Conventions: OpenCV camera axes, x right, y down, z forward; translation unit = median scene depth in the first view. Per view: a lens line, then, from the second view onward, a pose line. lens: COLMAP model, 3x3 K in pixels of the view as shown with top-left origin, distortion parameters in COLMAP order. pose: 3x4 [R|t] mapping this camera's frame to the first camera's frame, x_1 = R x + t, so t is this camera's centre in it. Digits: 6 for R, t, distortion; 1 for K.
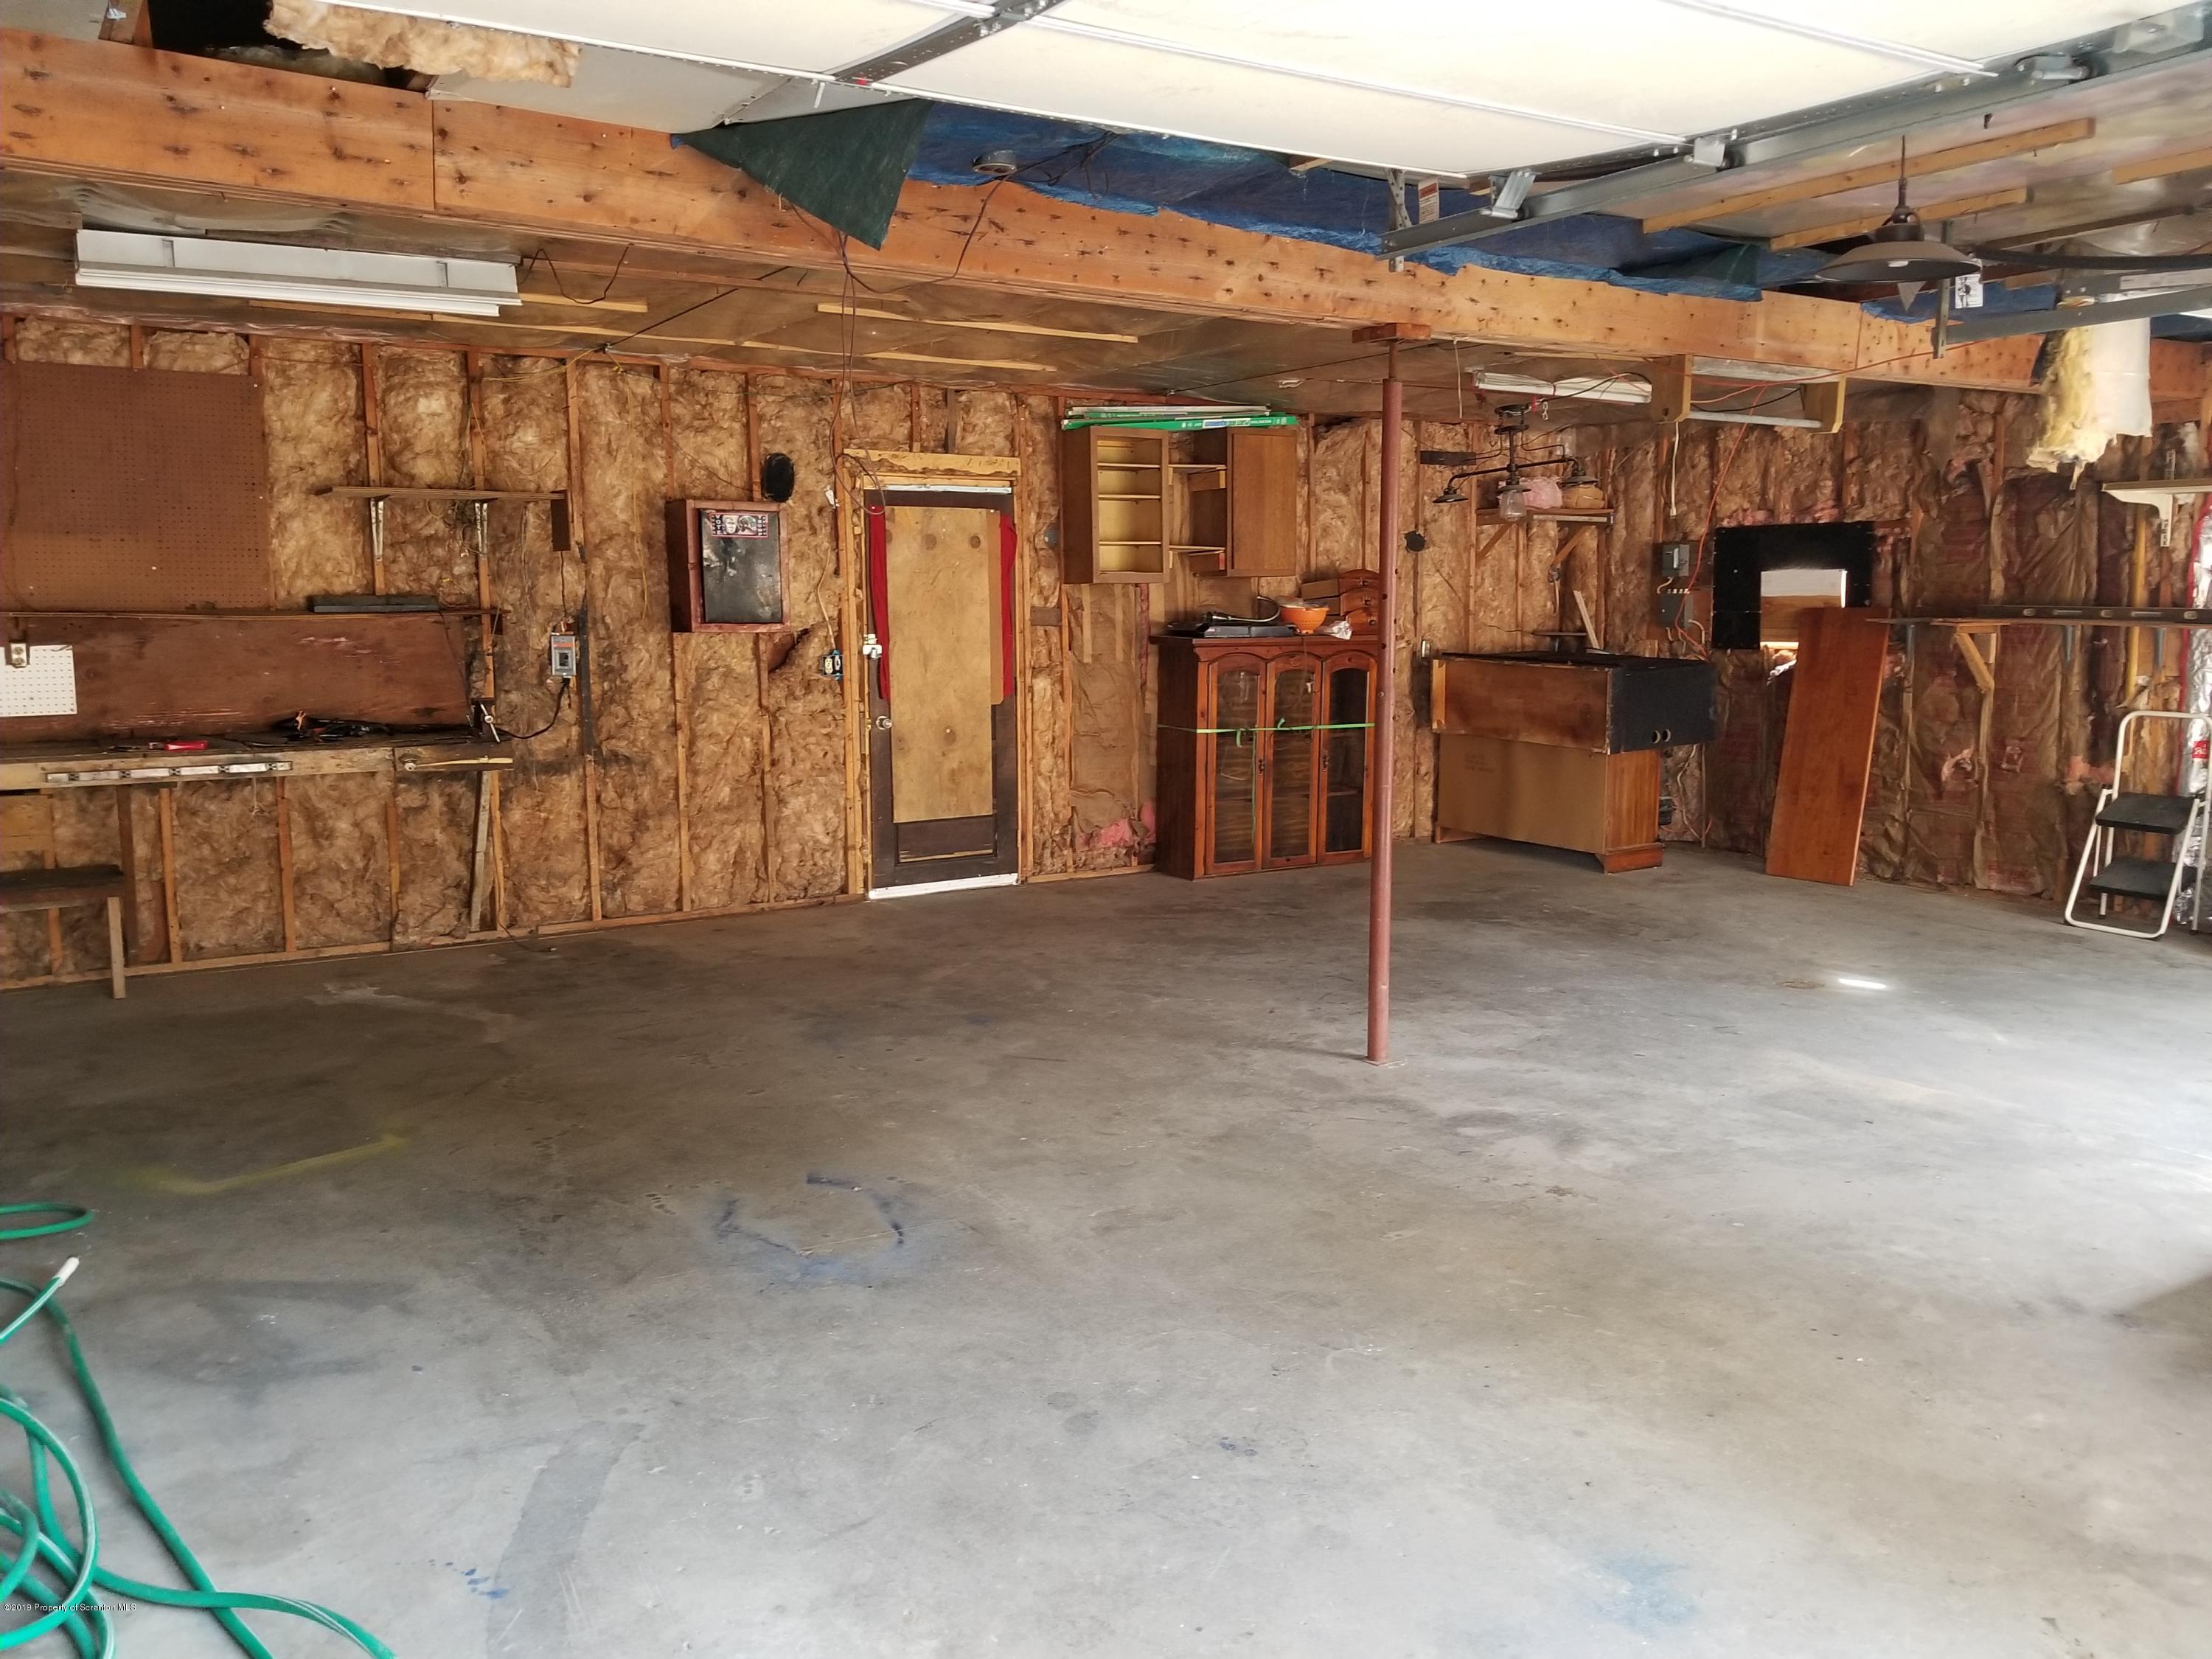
lens RADIAL K [[1739.3, 0, 1107.3], [0, 1739.3, 826.9], [0, 0, 1]] dist [0.044006, -0.071816]
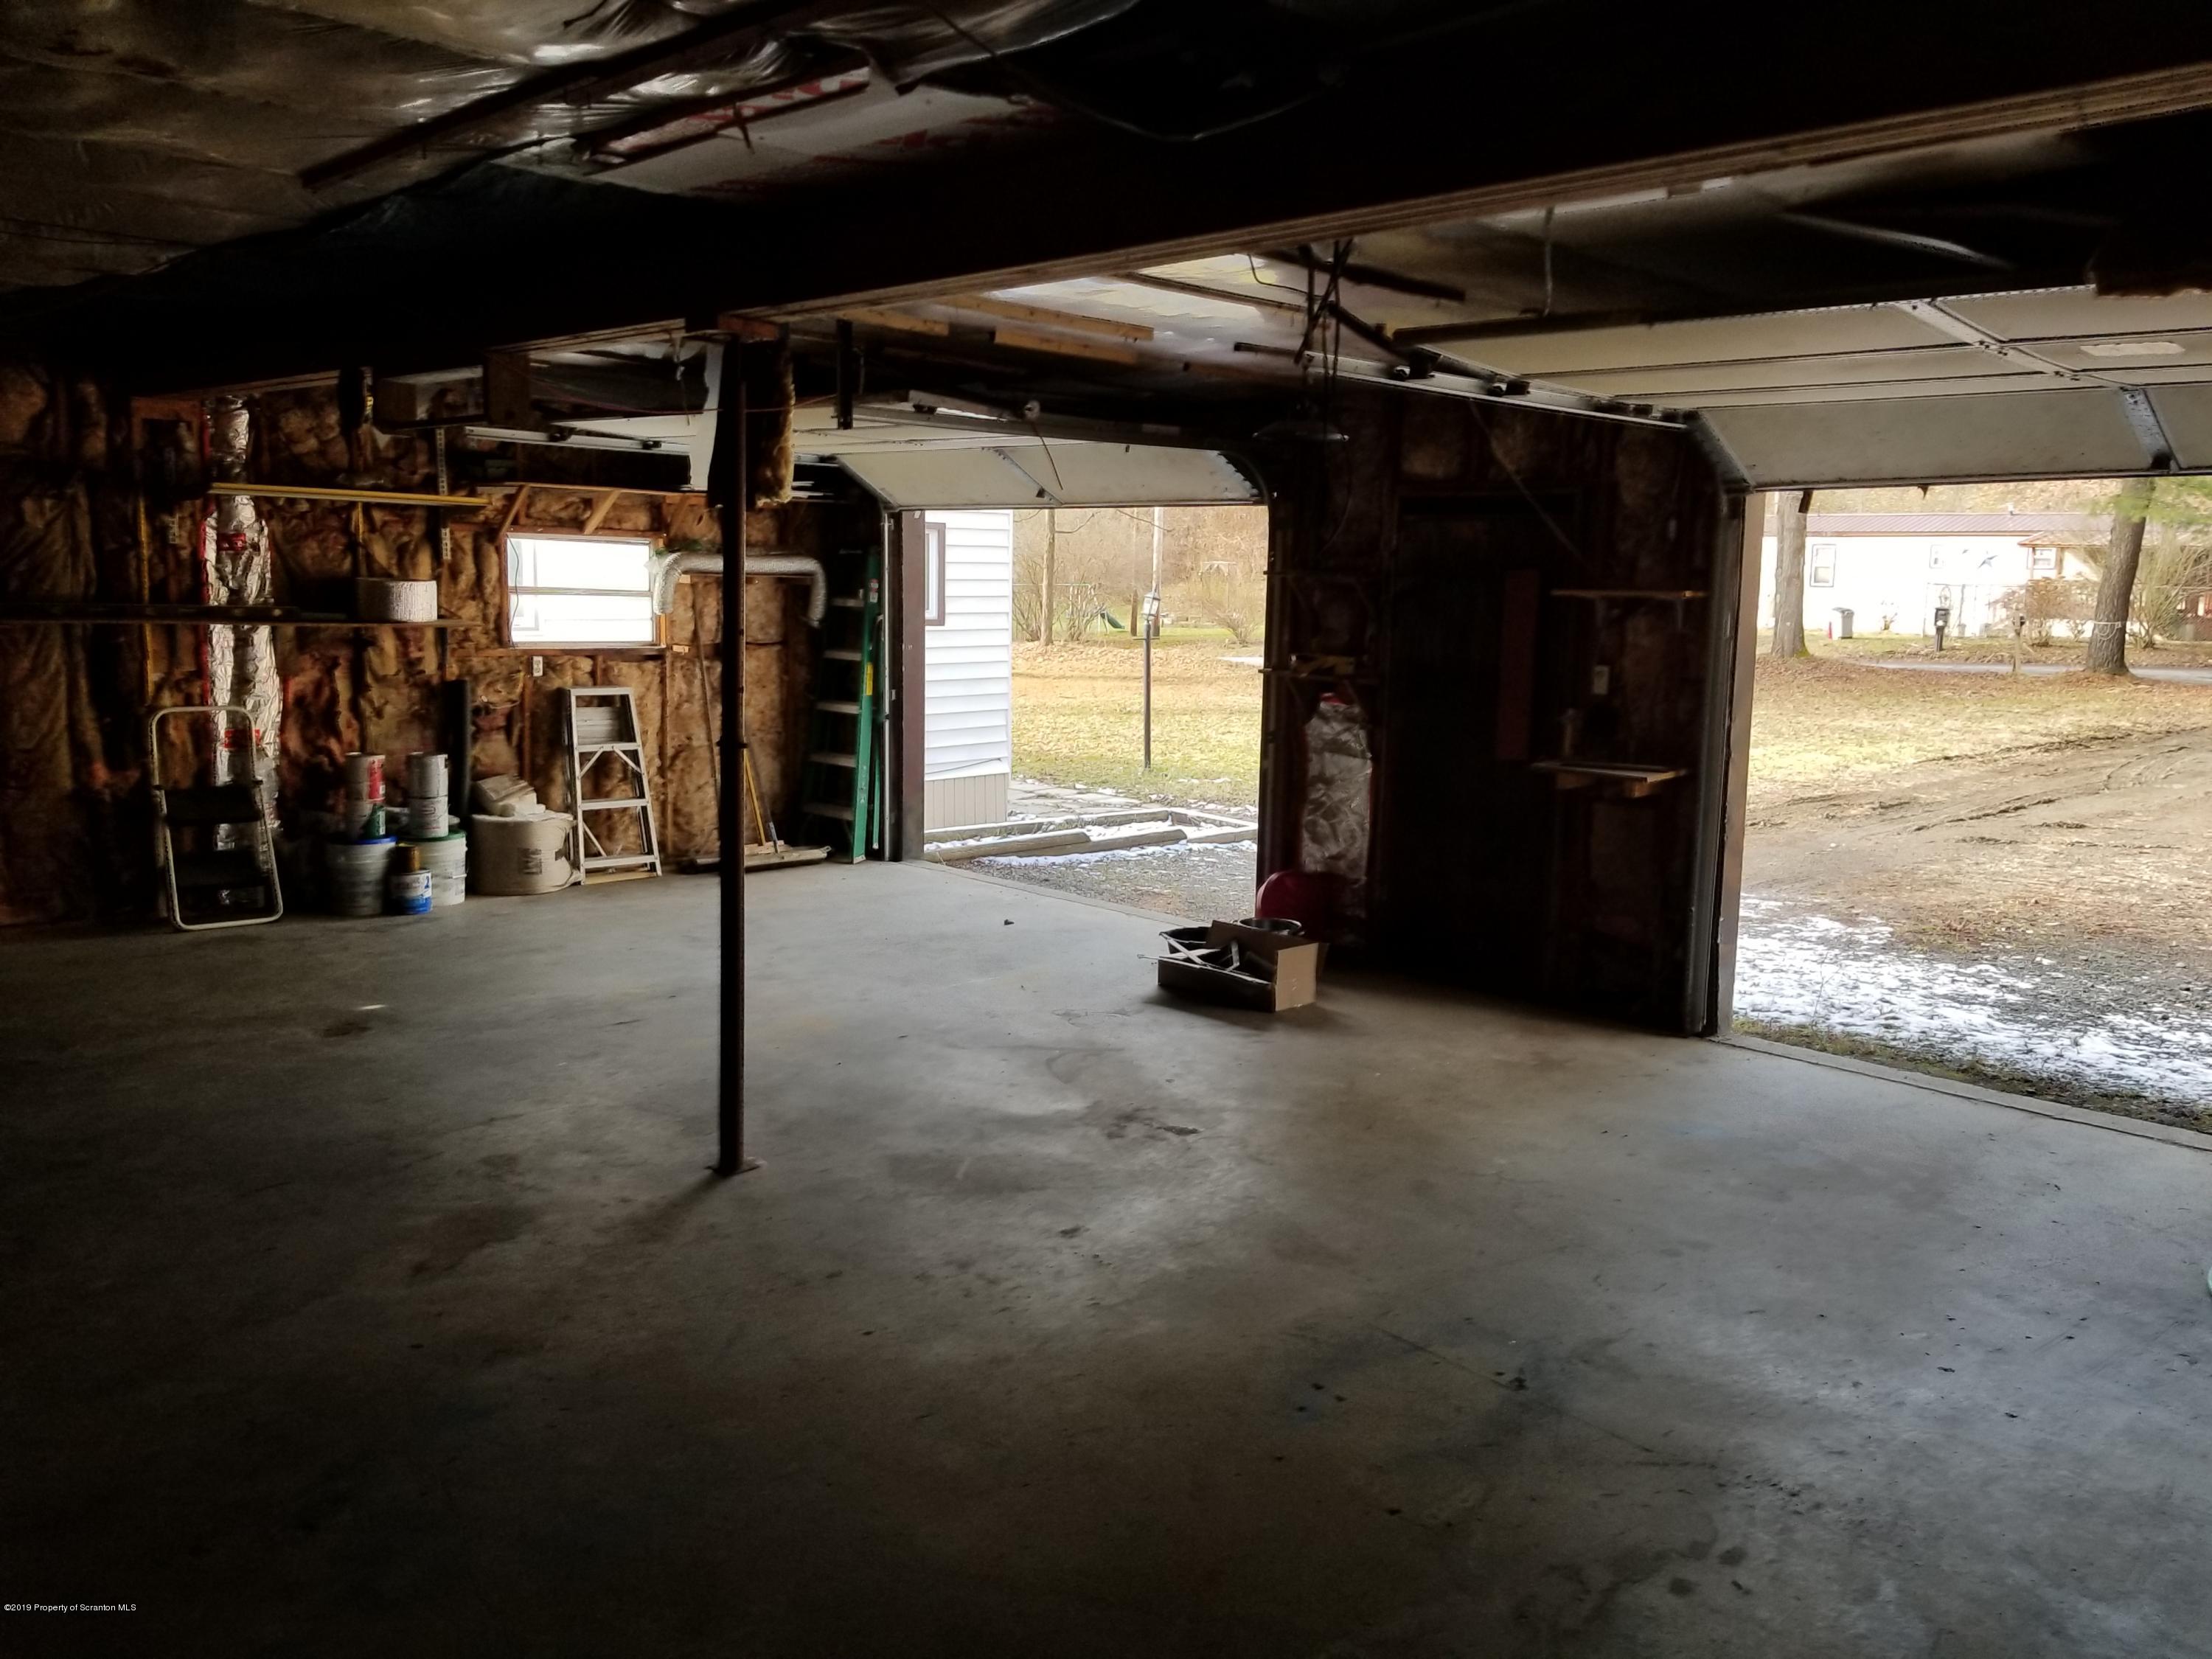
lens RADIAL K [[1739.3, 0, 1106.7], [0, 1739.3, 829.2], [0, 0, 1]] dist [0.044006, -0.071816]
pose [[-0.227457, -0.147275, 0.962587, -0.493943], [0.108245, 0.978547, 0.175295, -0.115059], [-0.967753, 0.144068, -0.206636, 0.696984]]
